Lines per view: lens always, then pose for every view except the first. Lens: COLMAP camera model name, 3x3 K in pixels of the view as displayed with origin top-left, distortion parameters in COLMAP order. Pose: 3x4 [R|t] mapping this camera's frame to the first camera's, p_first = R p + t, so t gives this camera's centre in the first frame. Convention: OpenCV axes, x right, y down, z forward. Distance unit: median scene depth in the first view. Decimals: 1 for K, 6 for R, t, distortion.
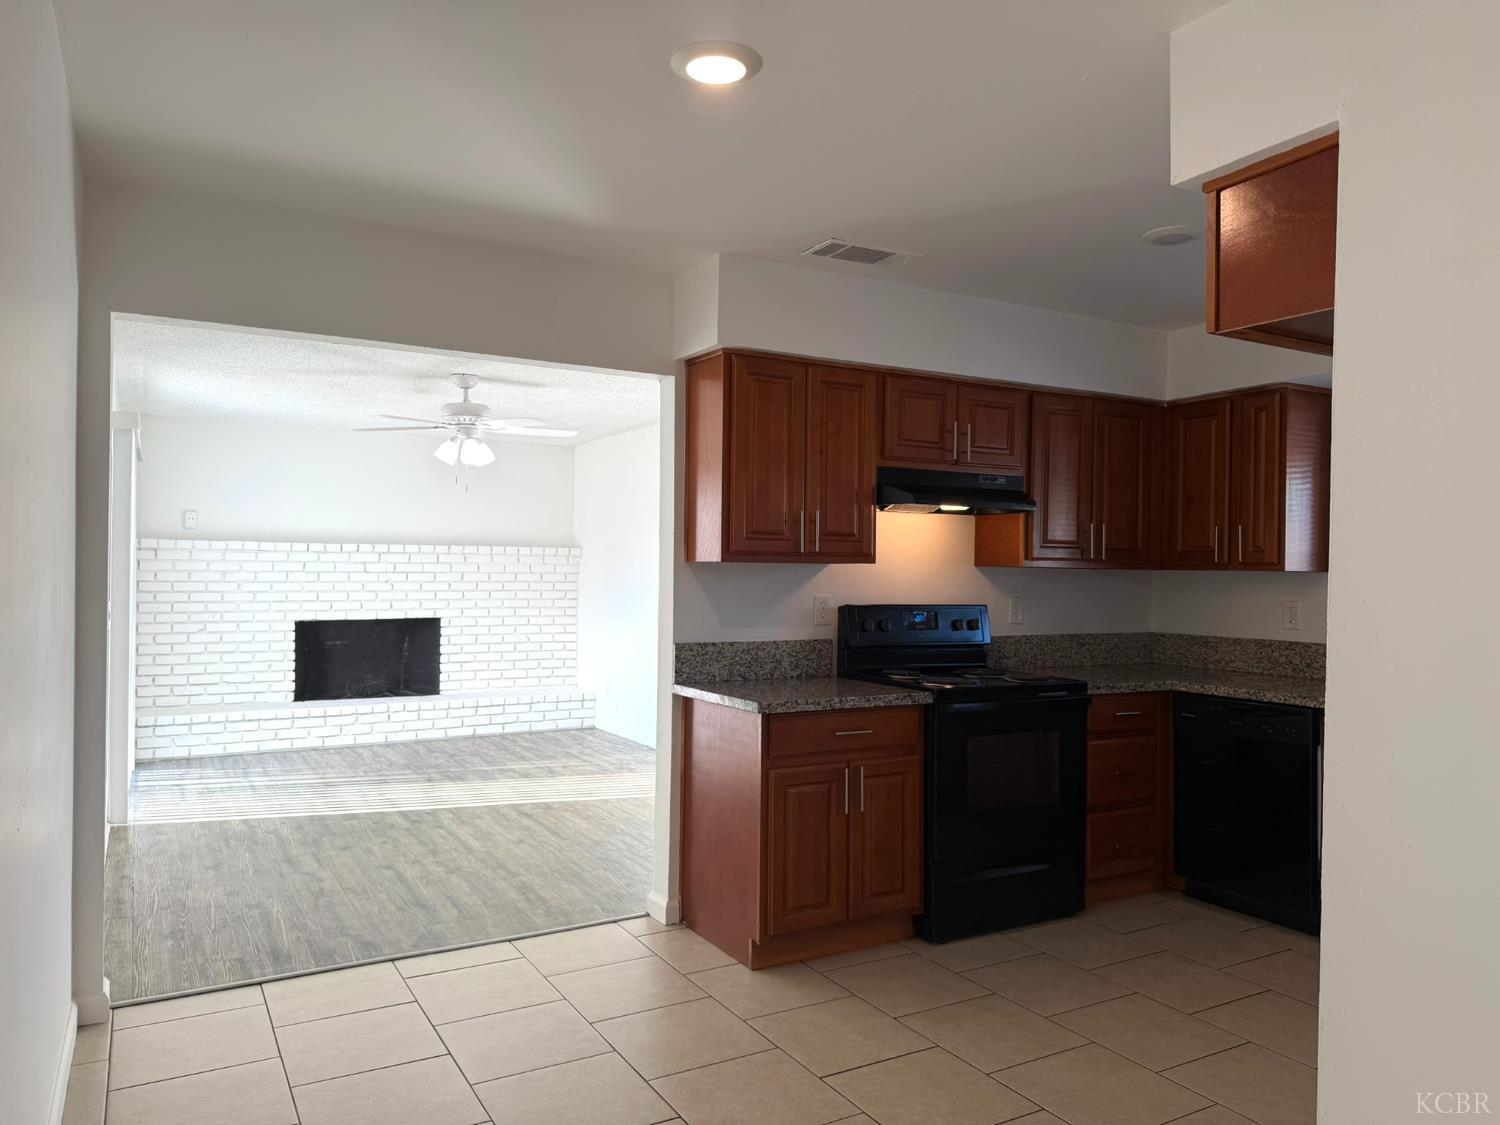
lens RADIAL K [[1051.3, 0, 740.1], [0, 1051.3, 562.0], [0, 0, 1]] dist [0.039393, -0.054697]
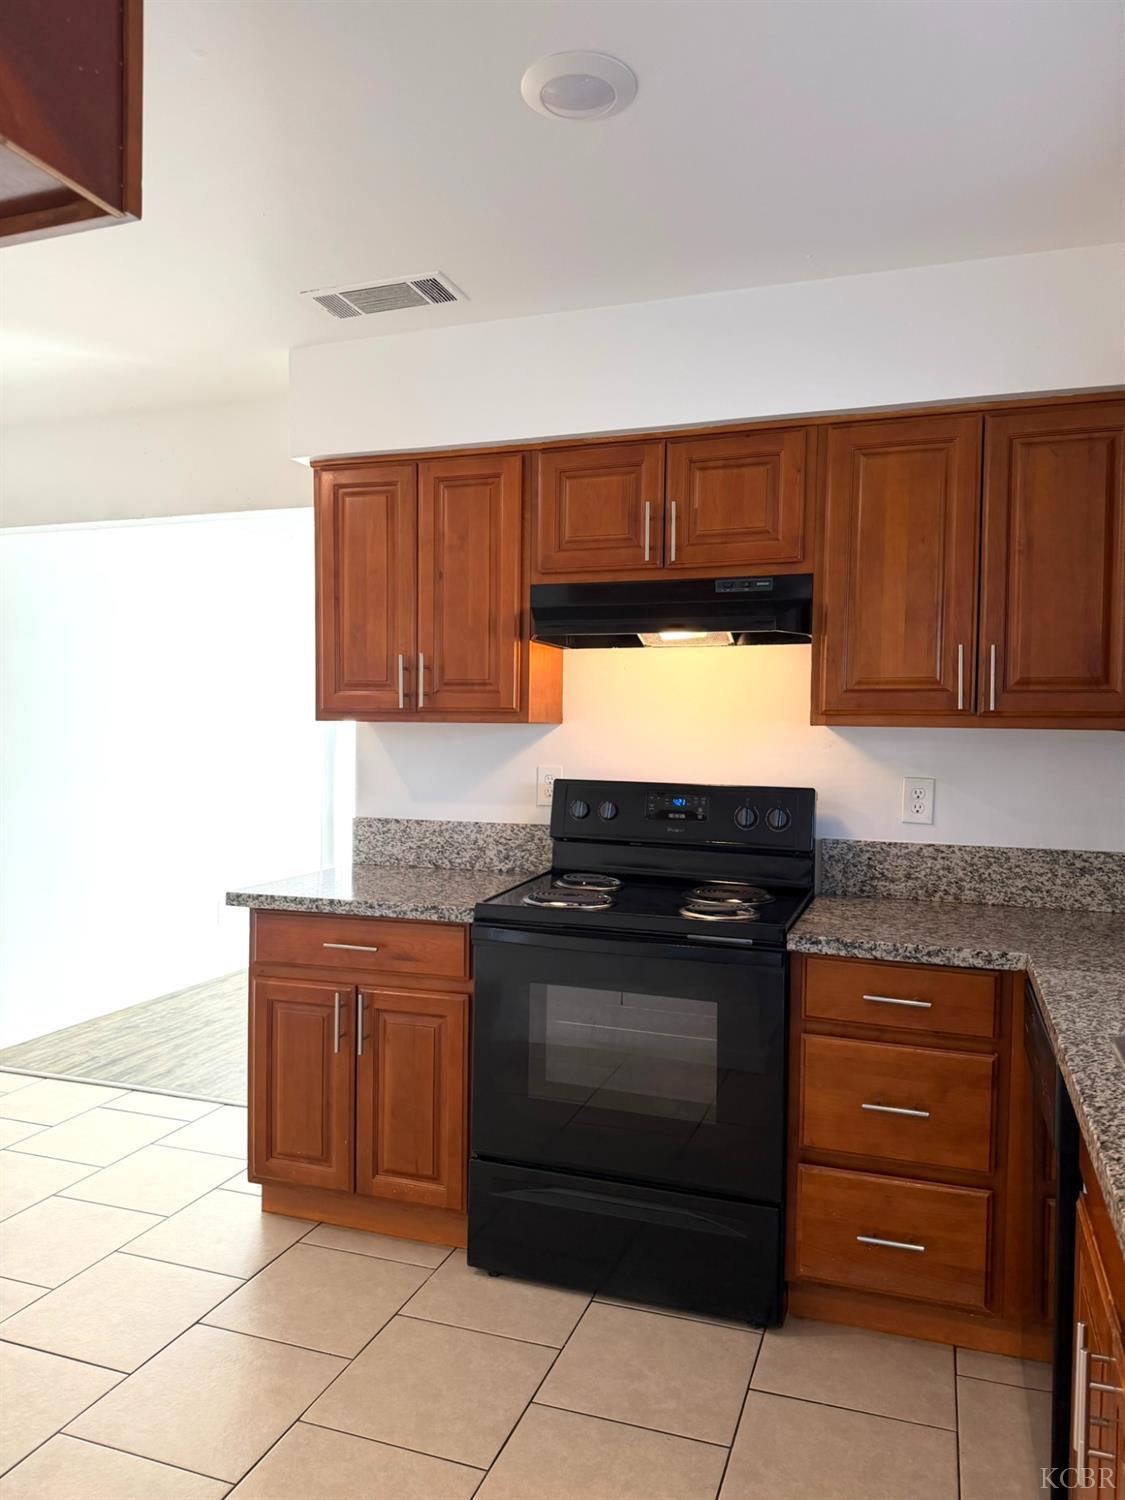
lens RADIAL K [[1051.3, 0, 551.3], [0, 1051.3, 757.9], [0, 0, 1]] dist [0.039393, -0.054697]
pose [[0.659634, 0.017580, -0.751381, 0.595501], [0.001997, 0.999682, 0.025144, 0.006823], [0.751584, -0.018086, 0.659389, 0.477737]]
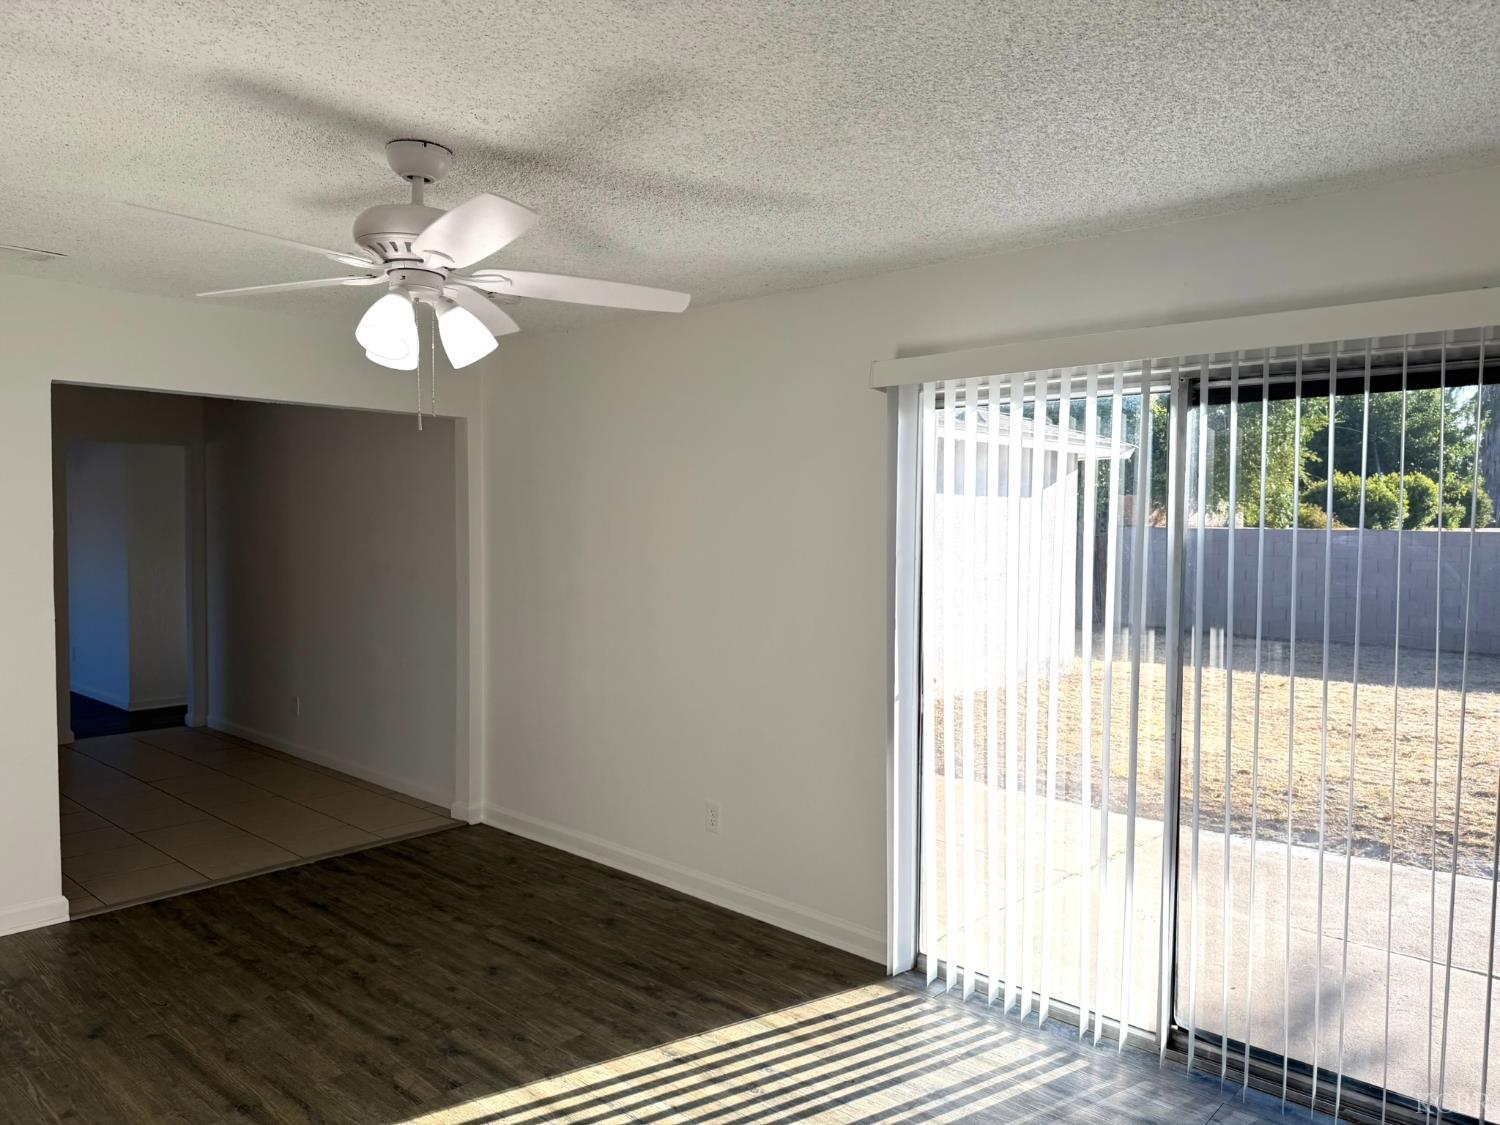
lens RADIAL K [[1051.3, 0, 750.9], [0, 1051.3, 564.2], [0, 0, 1]] dist [0.039393, -0.054697]
pose [[-0.945902, -0.002678, -0.324440, -0.334066], [-0.013365, 0.999439, 0.030716, -0.038713], [0.324176, 0.033390, -0.945407, 1.917201]]
